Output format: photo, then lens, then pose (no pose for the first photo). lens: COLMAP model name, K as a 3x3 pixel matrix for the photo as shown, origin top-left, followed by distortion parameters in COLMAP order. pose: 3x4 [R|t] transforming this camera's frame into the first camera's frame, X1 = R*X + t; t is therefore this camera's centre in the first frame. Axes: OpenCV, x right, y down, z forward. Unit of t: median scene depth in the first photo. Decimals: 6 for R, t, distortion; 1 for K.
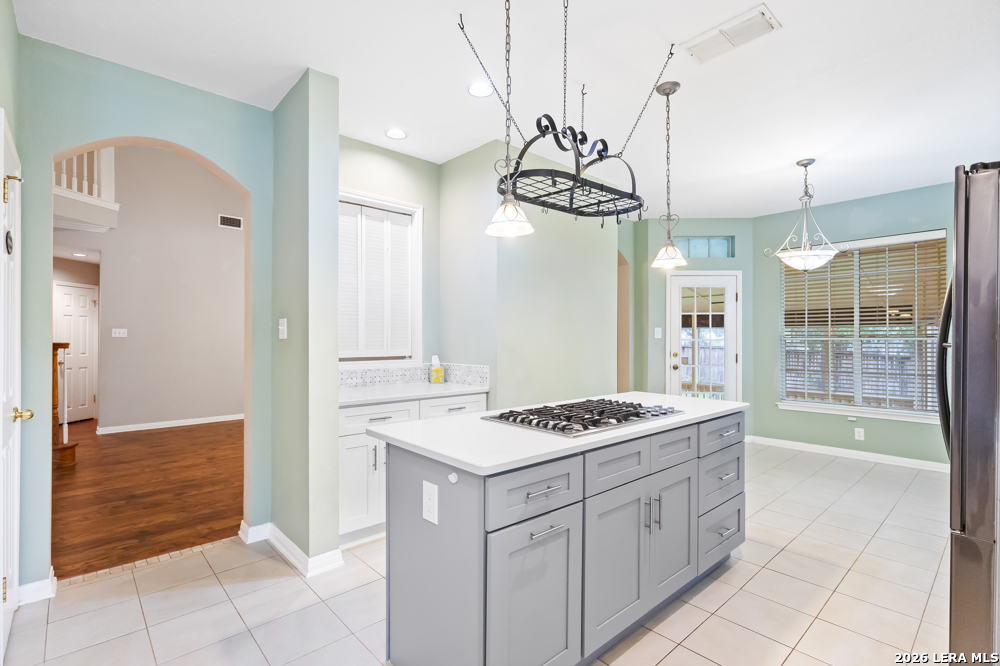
lens RADIAL K [[472.0, 0, 502.9], [0, 472.0, 336.7], [0, 0, 1]] dist [0.000125, 0.000367]
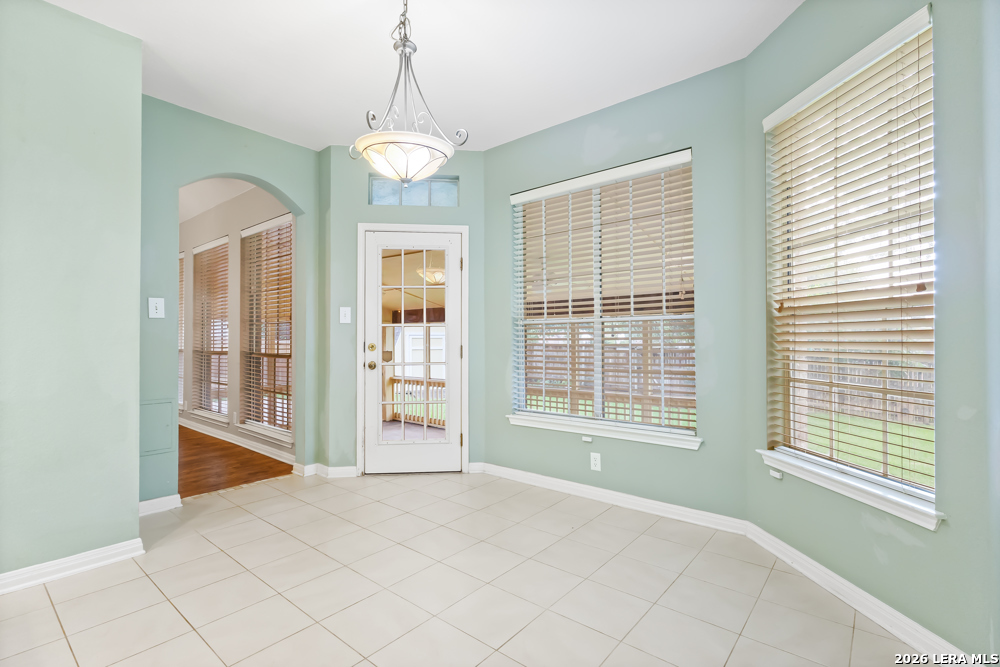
lens RADIAL K [[472.0, 0, 502.9], [0, 472.0, 337.2], [0, 0, 1]] dist [0.000125, 0.000367]
pose [[0.991620, -0.001044, 0.129184, 0.469369], [0.001825, 0.999981, -0.005928, 0.028504], [-0.129176, 0.006114, 0.991603, 0.305223]]
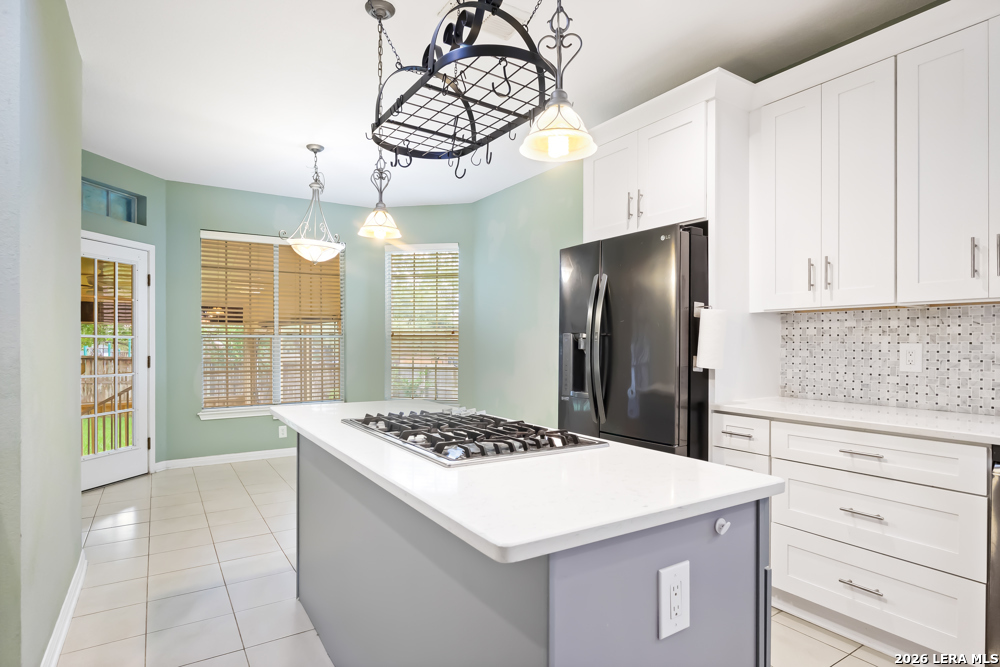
lens RADIAL K [[525.8, 0, 496.8], [0, 525.8, 345.8], [0, 0, 1]] dist [-0.001573, -0.000219]
pose [[0.167516, -0.006525, 0.985848, -0.233417], [-0.002685, 0.999971, 0.007075, 0.012795], [-0.985866, -0.003832, 0.167494, 0.320138]]
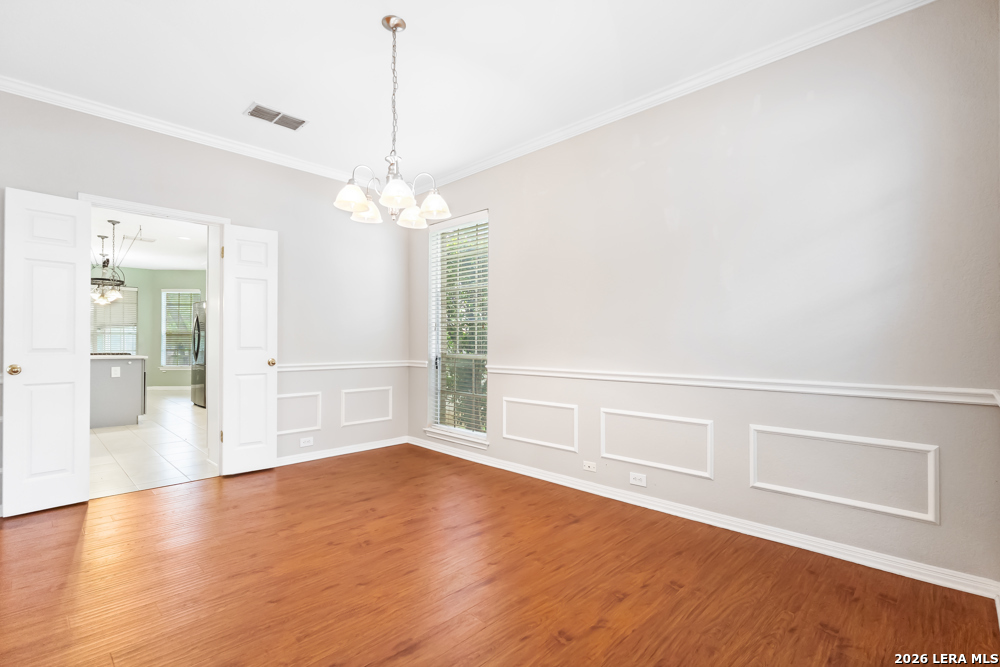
lens RADIAL K [[463.2, 0, 503.2], [0, 463.2, 337.3], [0, 0, 1]] dist [0.000415, 0.000185]
pose [[-0.058871, 0.010465, 0.998211, -1.151621], [-0.000639, 0.999944, -0.010521, 0.032282], [-0.998265, -0.001258, -0.058861, -0.530203]]
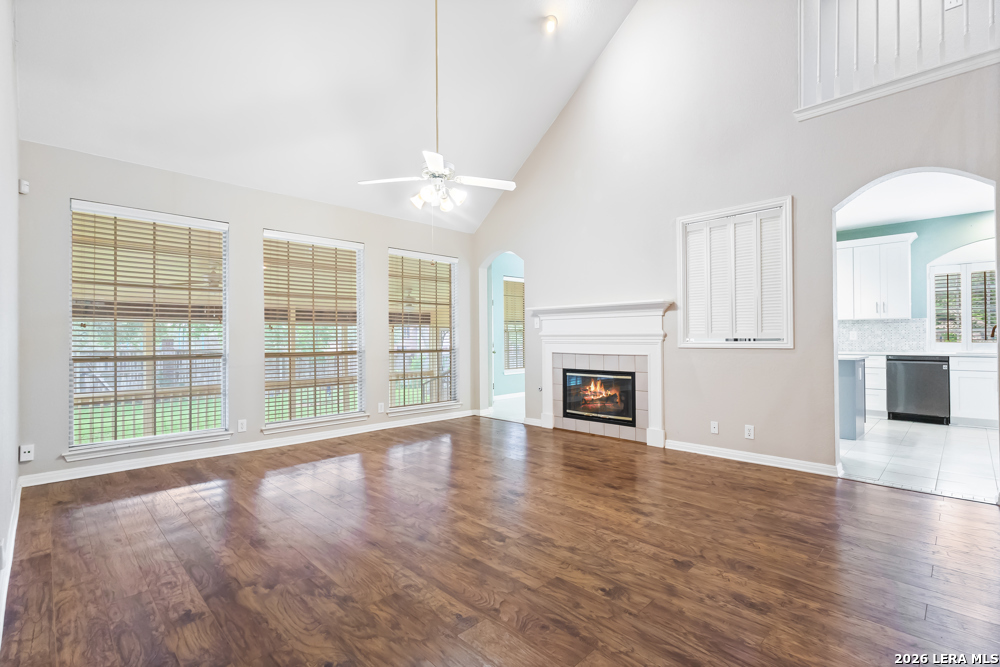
lens RADIAL K [[466.0, 0, 493.5], [0, 466.0, 329.7], [0, 0, 1]] dist [-0.001666, -0.000091]
pose [[-0.027478, 0.014616, 0.999516, -0.960201], [0.006356, 0.999875, -0.014446, 0.021114], [-0.999602, 0.005956, -0.027567, 1.044499]]
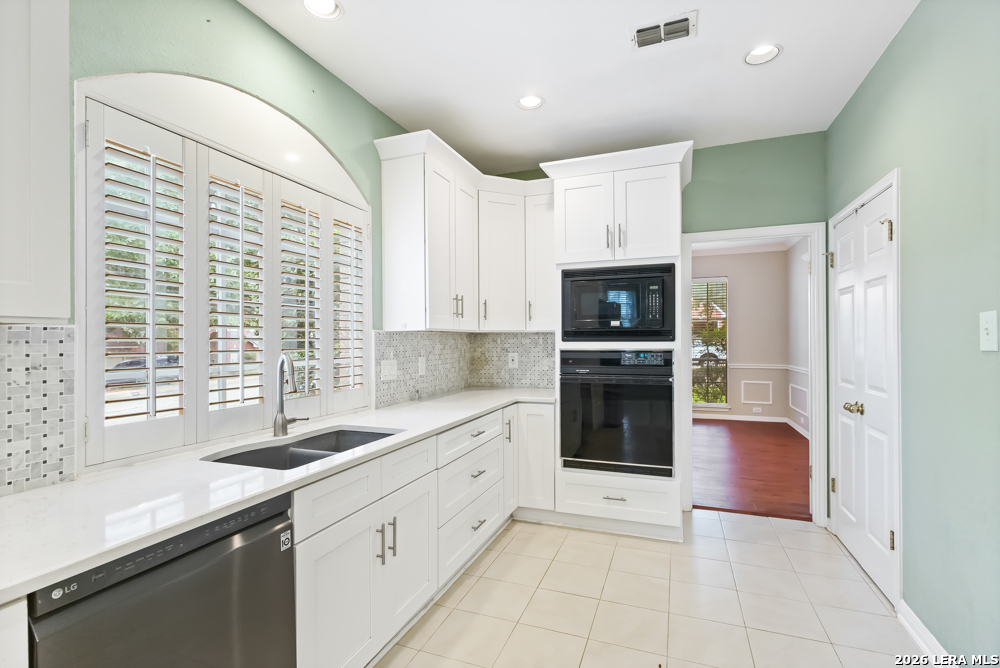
lens RADIAL K [[463.2, 0, 503.2], [0, 463.2, 337.8], [0, 0, 1]] dist [0.000415, 0.000185]
pose [[-0.891918, -0.000371, -0.452197, 0.048072], [0.000561, 0.999998, -0.001928, -0.009232], [0.452197, -0.001973, -0.891916, 0.286181]]
